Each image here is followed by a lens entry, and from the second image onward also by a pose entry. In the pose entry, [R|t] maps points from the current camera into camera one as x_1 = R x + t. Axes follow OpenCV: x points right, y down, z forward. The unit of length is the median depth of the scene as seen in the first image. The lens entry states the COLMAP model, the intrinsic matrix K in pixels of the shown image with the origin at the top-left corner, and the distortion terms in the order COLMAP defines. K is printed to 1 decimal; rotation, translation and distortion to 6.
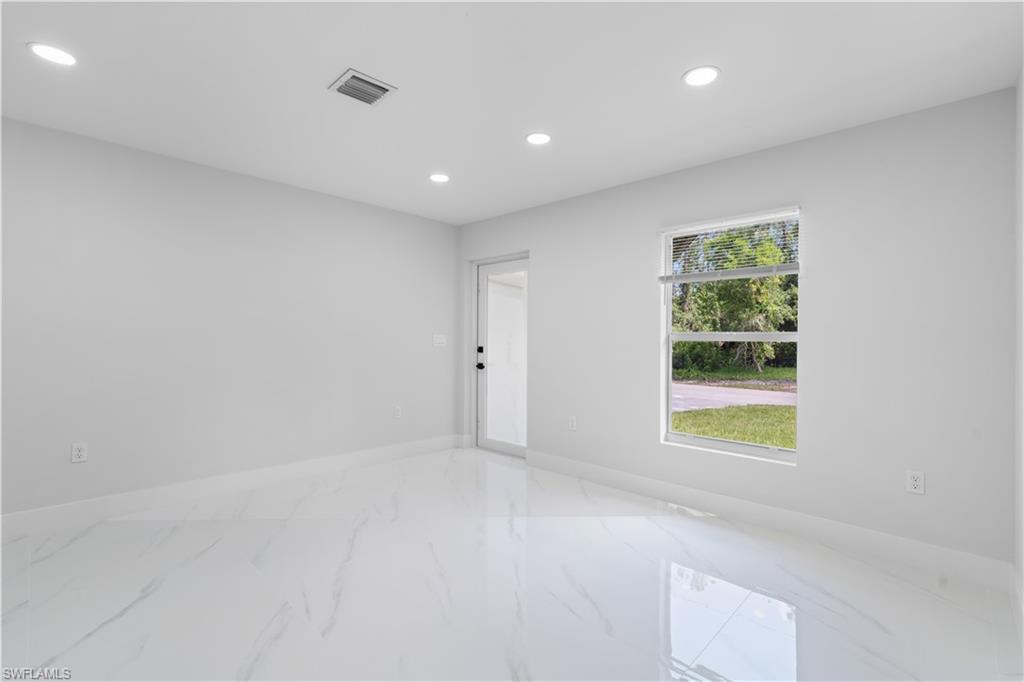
lens RADIAL K [[463.9, 0, 512.0], [0, 463.9, 341.0], [0, 0, 1]] dist [-0.000978, 0.000107]
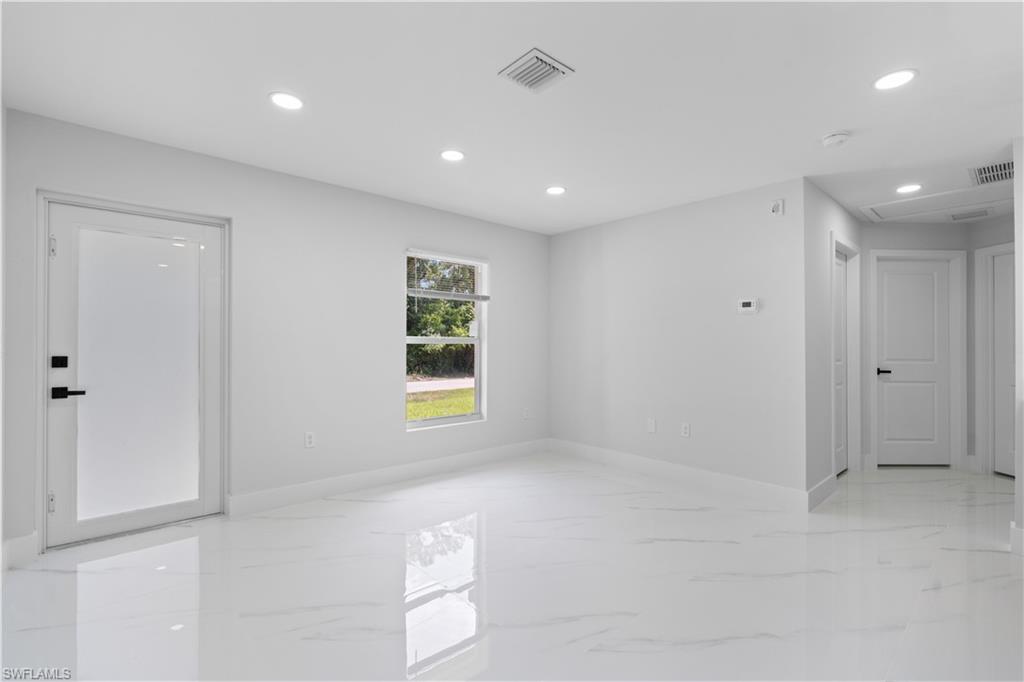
lens RADIAL K [[463.9, 0, 512.0], [0, 463.9, 341.0], [0, 0, 1]] dist [-0.000978, 0.000107]
pose [[0.069103, -0.001962, 0.997608, -0.627990], [-0.002819, 0.999994, 0.002162, -0.008794], [-0.997606, -0.002962, 0.069097, 0.499597]]
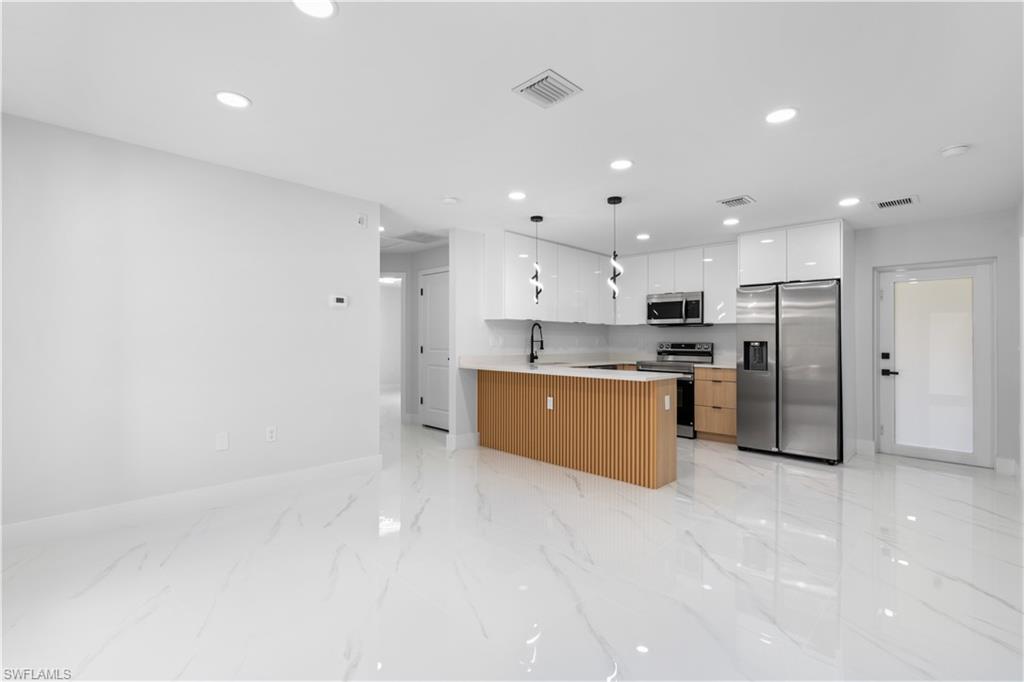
lens RADIAL K [[463.9, 0, 512.0], [0, 463.9, 341.0], [0, 0, 1]] dist [-0.000978, 0.000107]
pose [[-0.999755, -0.016371, 0.014882, -0.137426], [-0.016268, 0.999843, 0.007020, -0.006854], [-0.014995, 0.006776, -0.999865, 1.012936]]
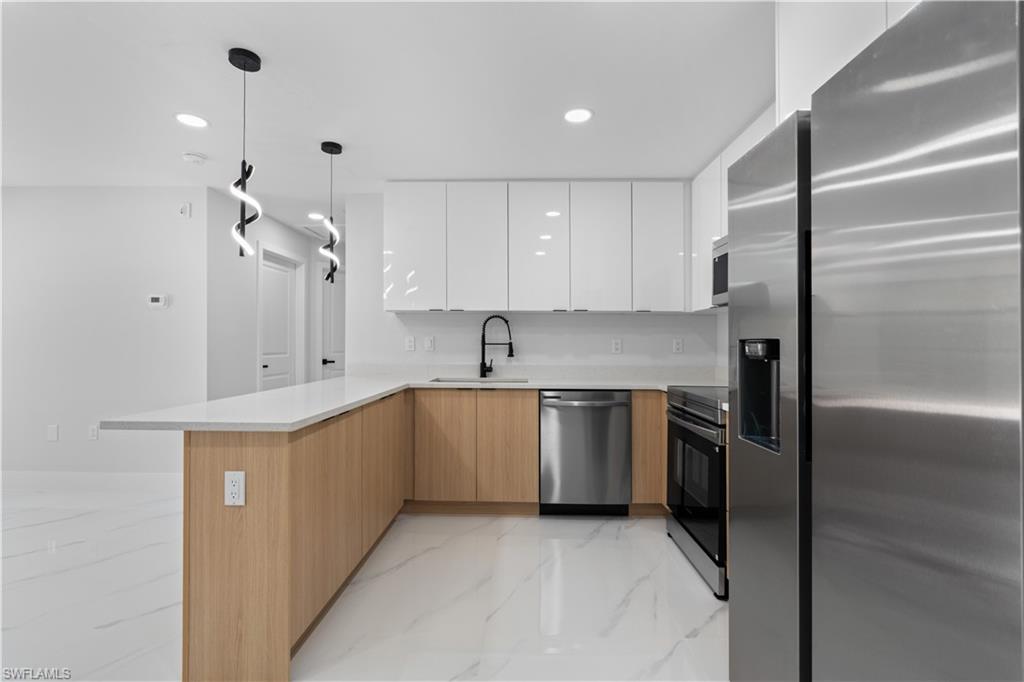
lens RADIAL K [[464.2, 0, 510.3], [0, 464.2, 335.5], [0, 0, 1]] dist [0.000478, 0.000334]
pose [[-0.671669, 0.000281, 0.740851, -0.817628], [-0.006266, 0.999962, -0.006060, -0.007972], [-0.740825, -0.008712, -0.671642, 0.236232]]
